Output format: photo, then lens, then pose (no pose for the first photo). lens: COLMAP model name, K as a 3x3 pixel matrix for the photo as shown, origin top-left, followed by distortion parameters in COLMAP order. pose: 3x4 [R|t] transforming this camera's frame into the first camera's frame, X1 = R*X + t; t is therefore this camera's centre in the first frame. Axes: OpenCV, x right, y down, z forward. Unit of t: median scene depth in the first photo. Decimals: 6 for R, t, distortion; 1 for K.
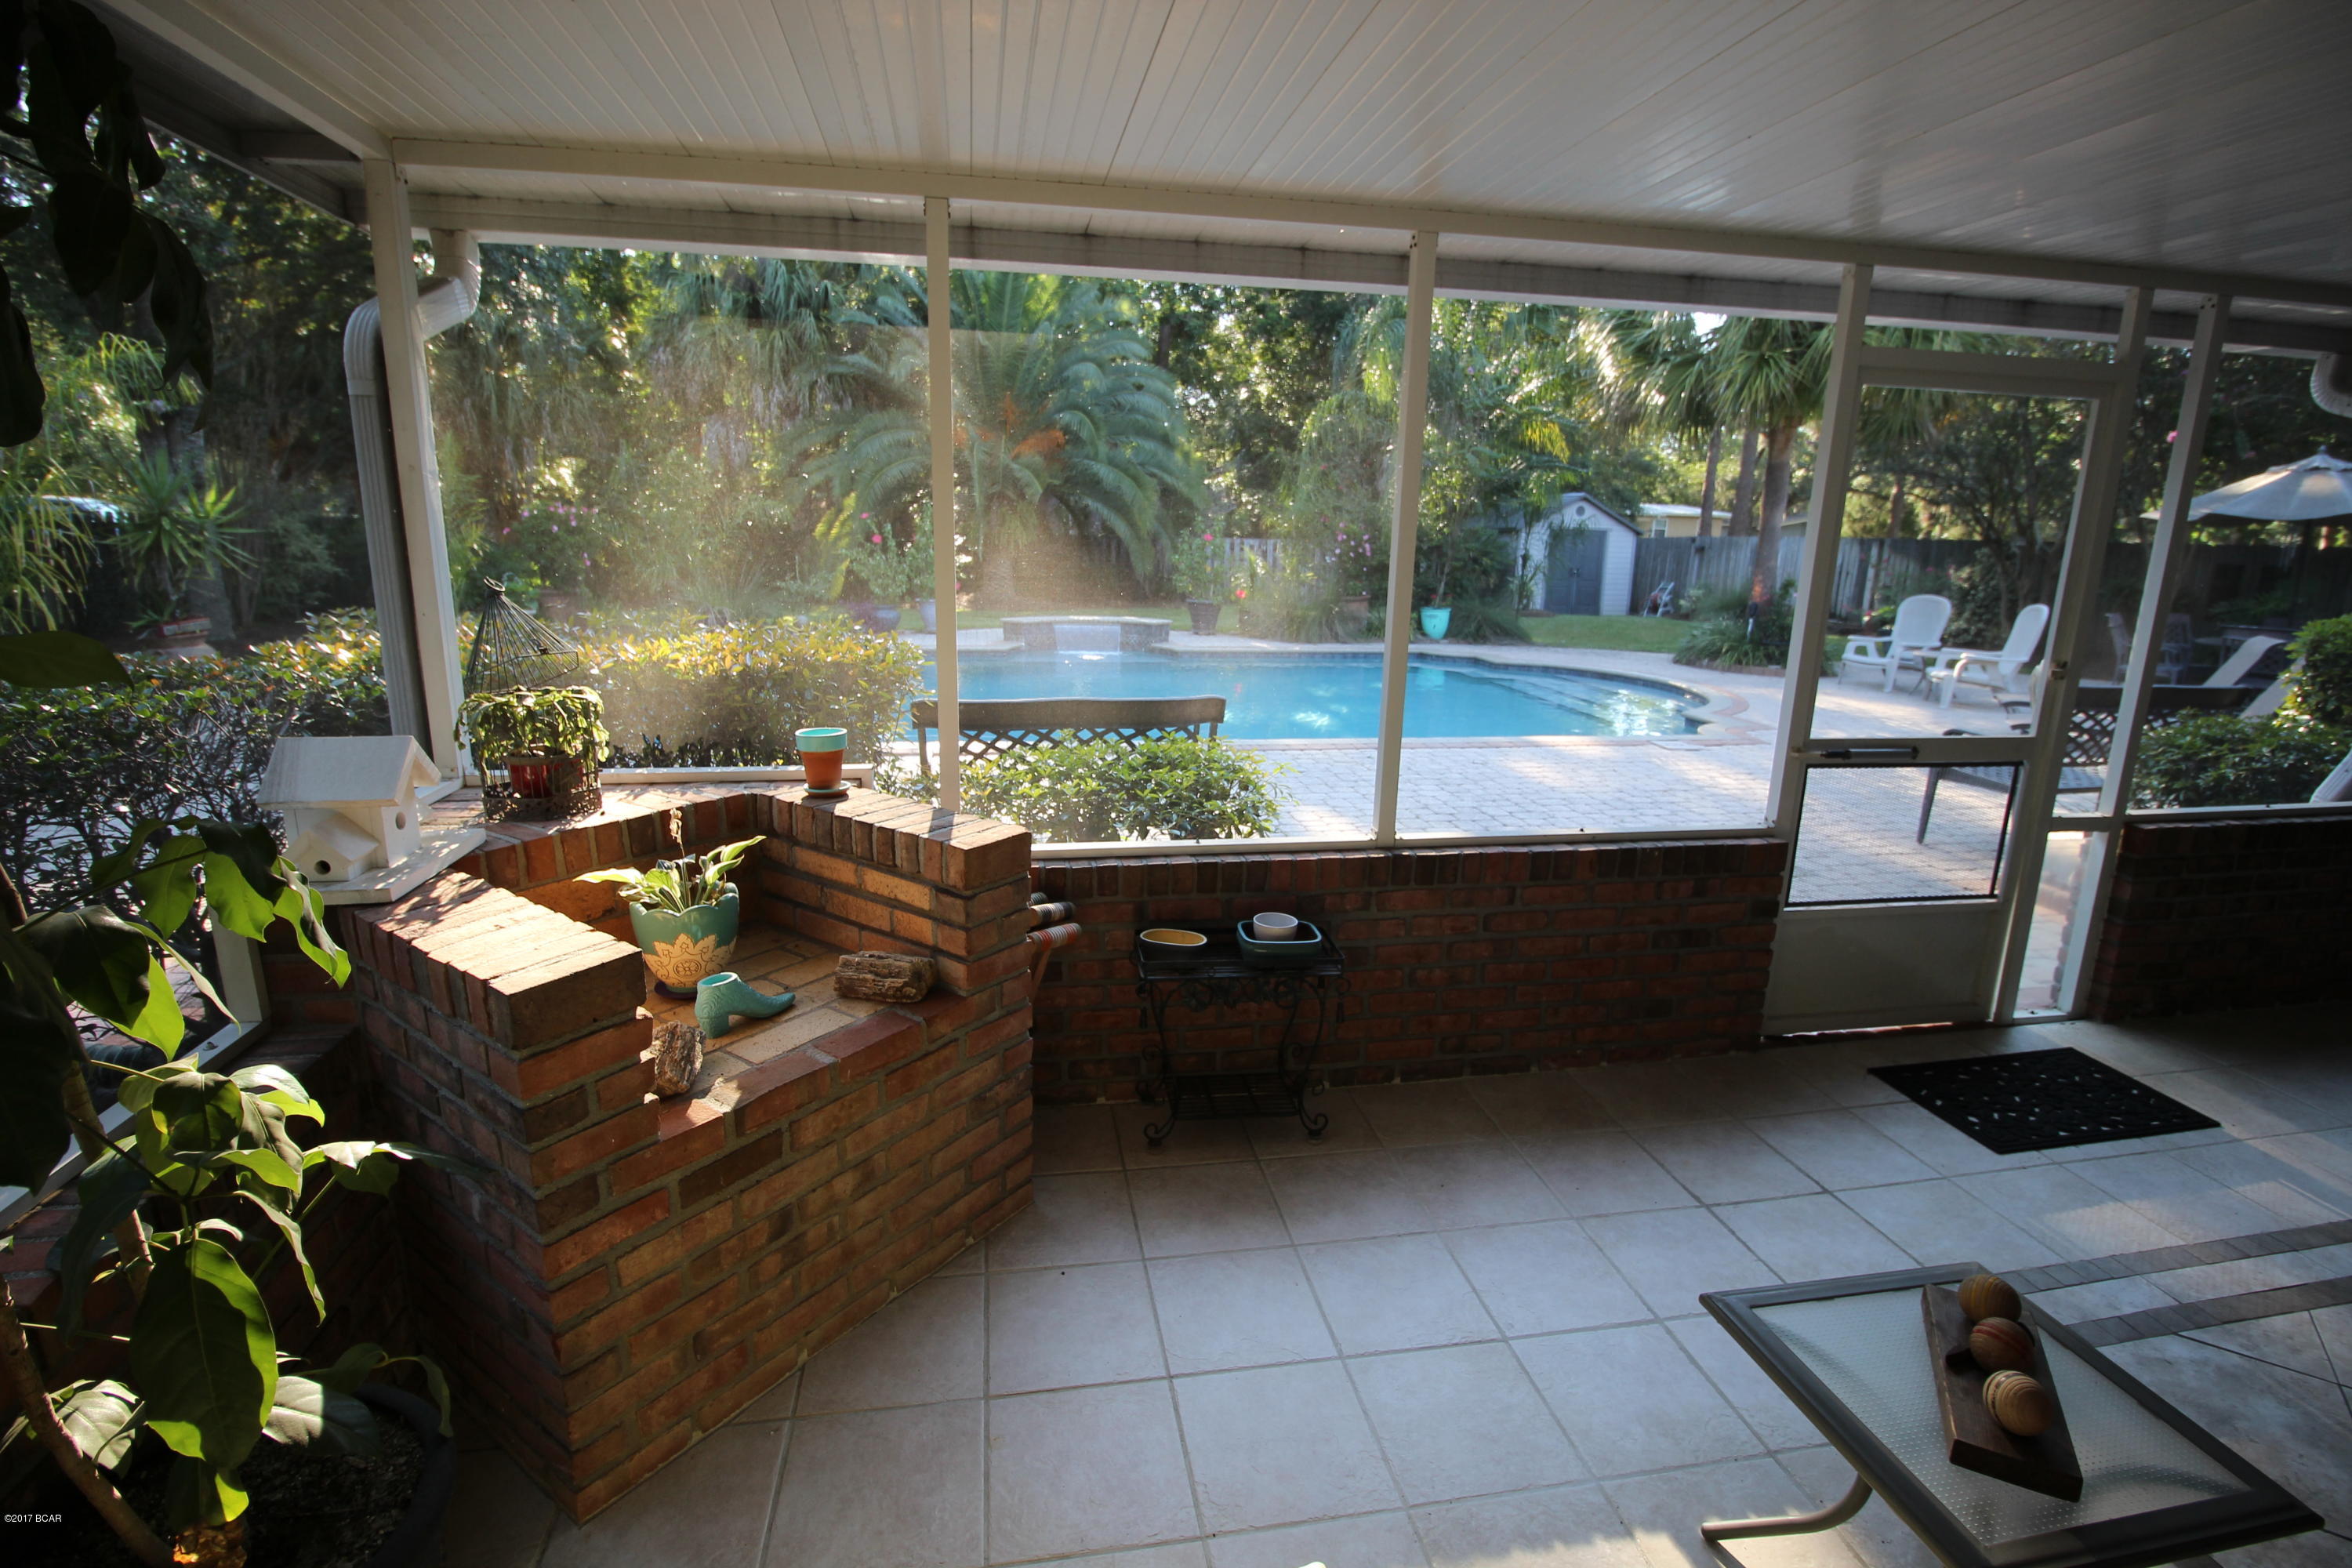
lens RADIAL K [[1087.2, 0, 1176.0], [0, 1087.2, 784.0], [0, 0, 1]] dist [0.000398, -0.015682]
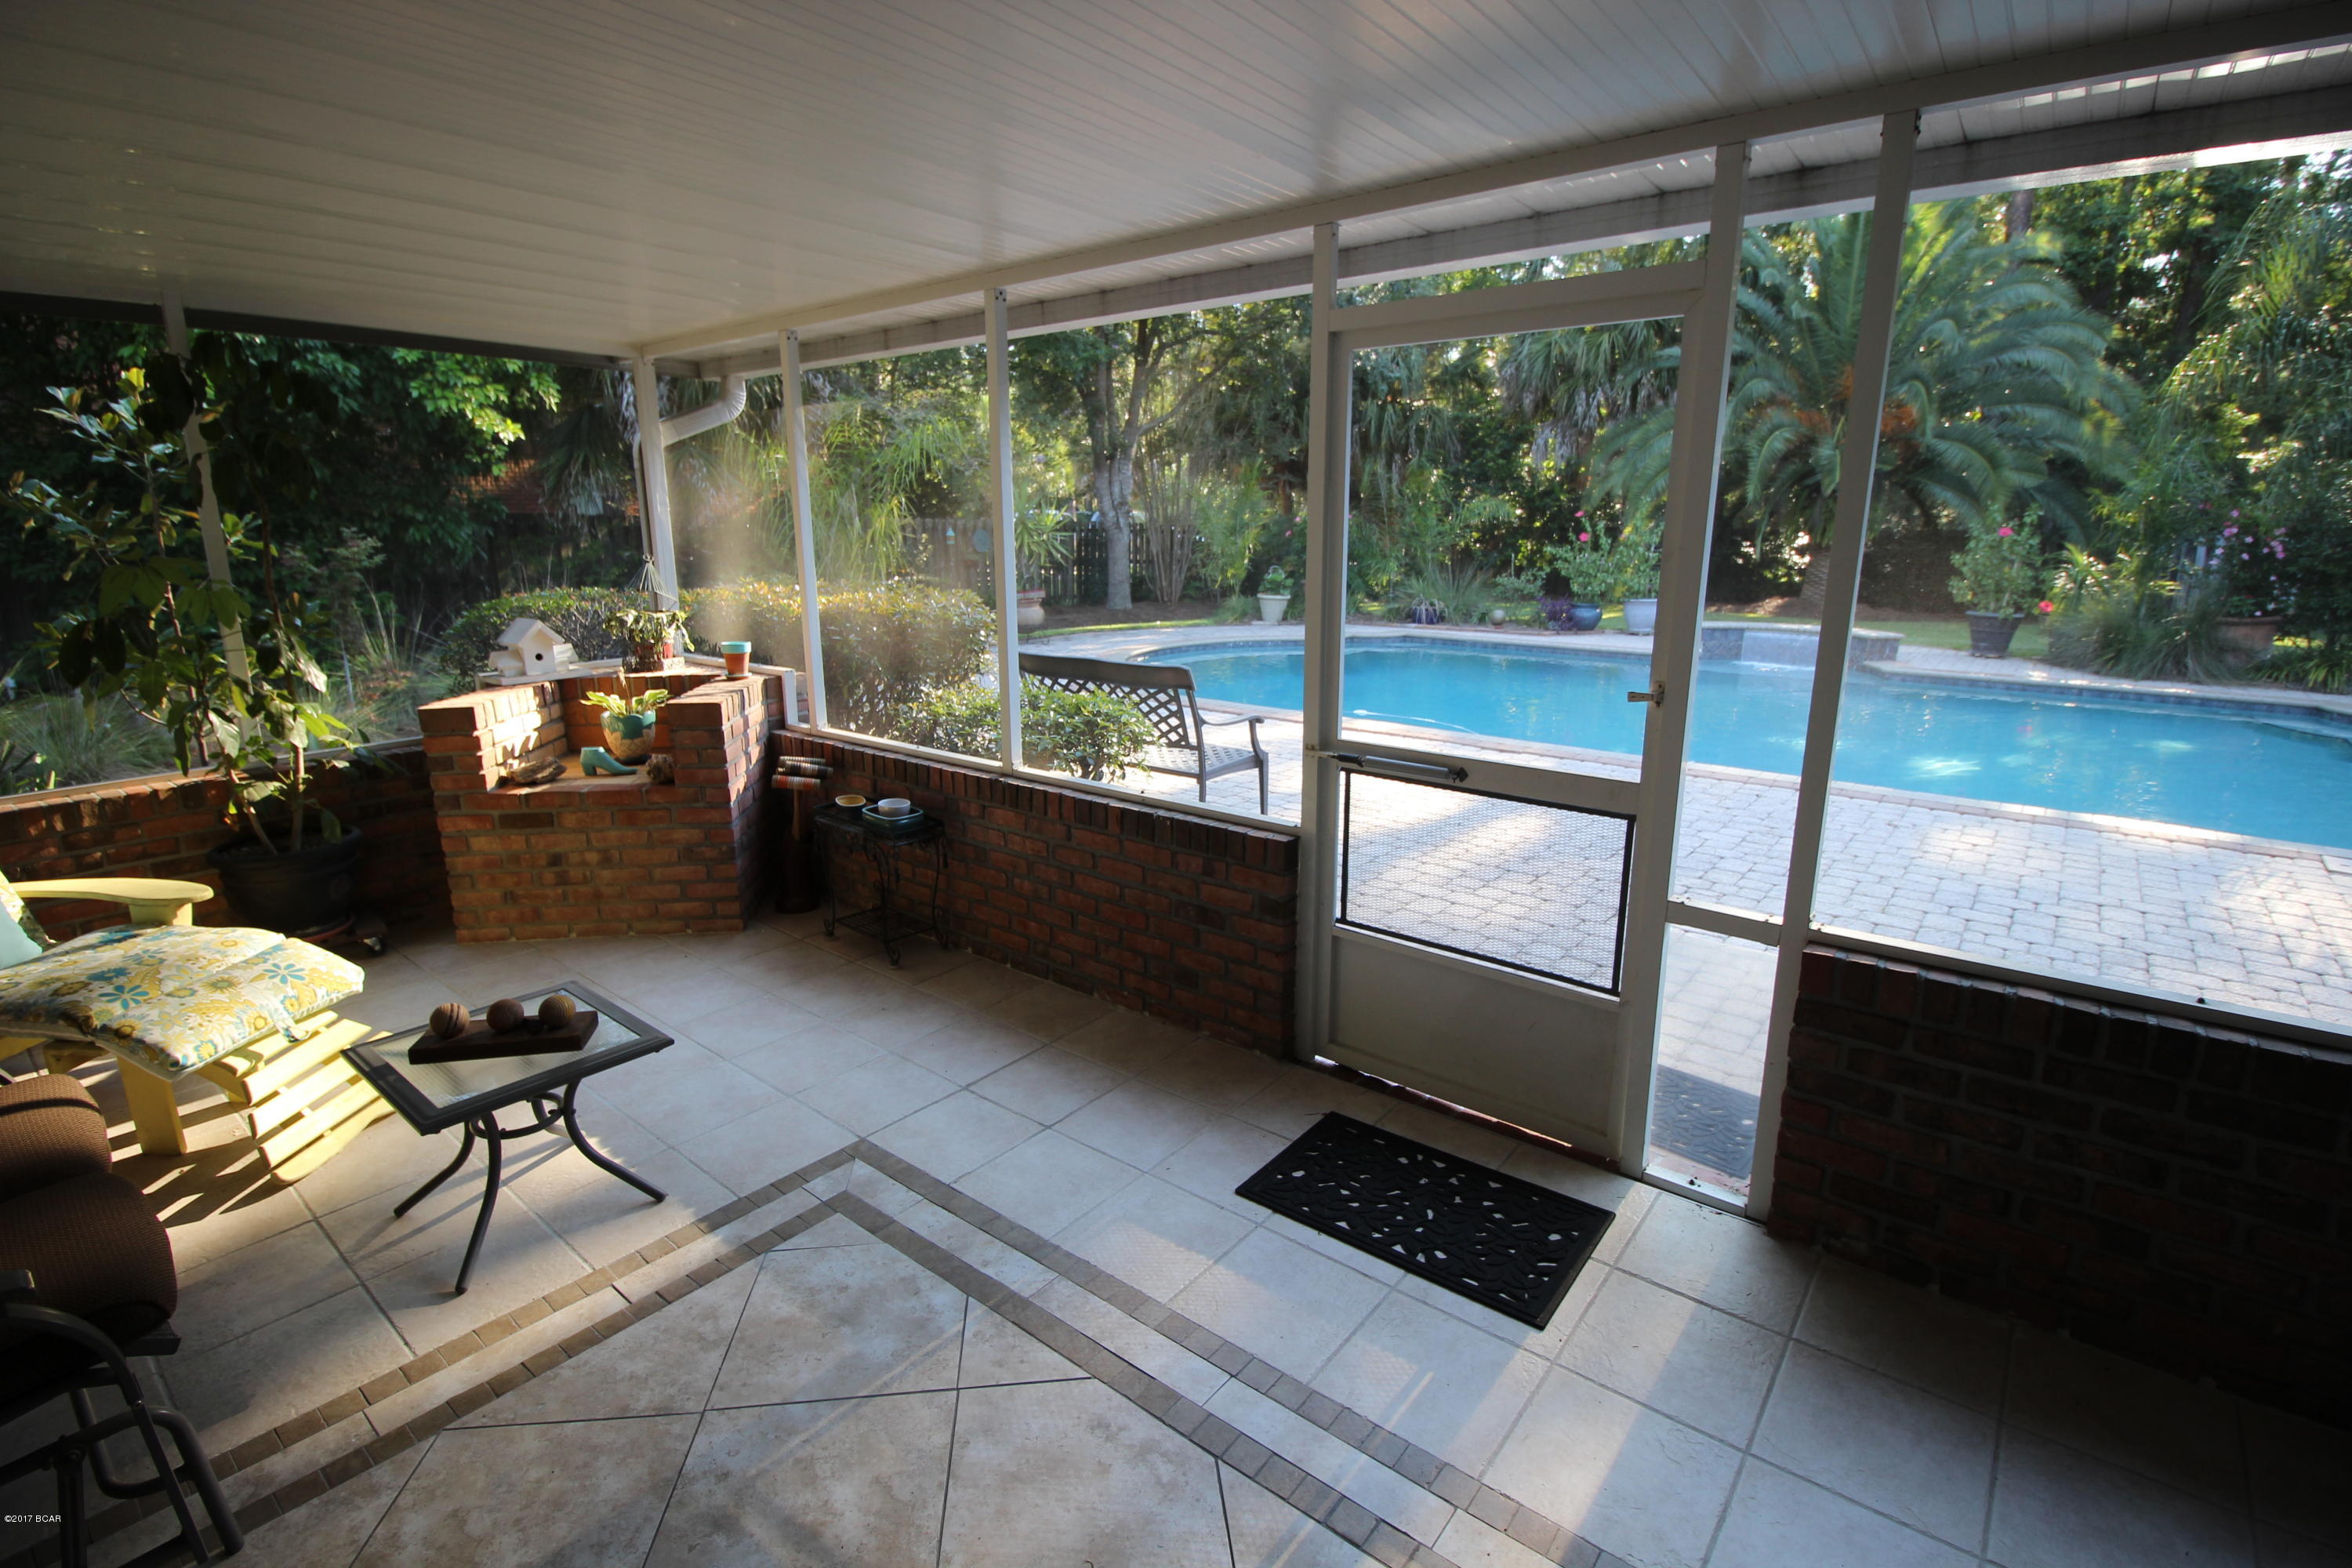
lens RADIAL K [[1105.9, 0, 1176.0], [0, 1105.9, 784.0], [0, 0, 1]] dist [-0.004368, -0.000714]
pose [[0.652713, 0.156388, -0.741289, 1.231518], [-0.160259, 0.984822, 0.066656, -0.045868], [0.740462, 0.075290, 0.667868, 0.282914]]
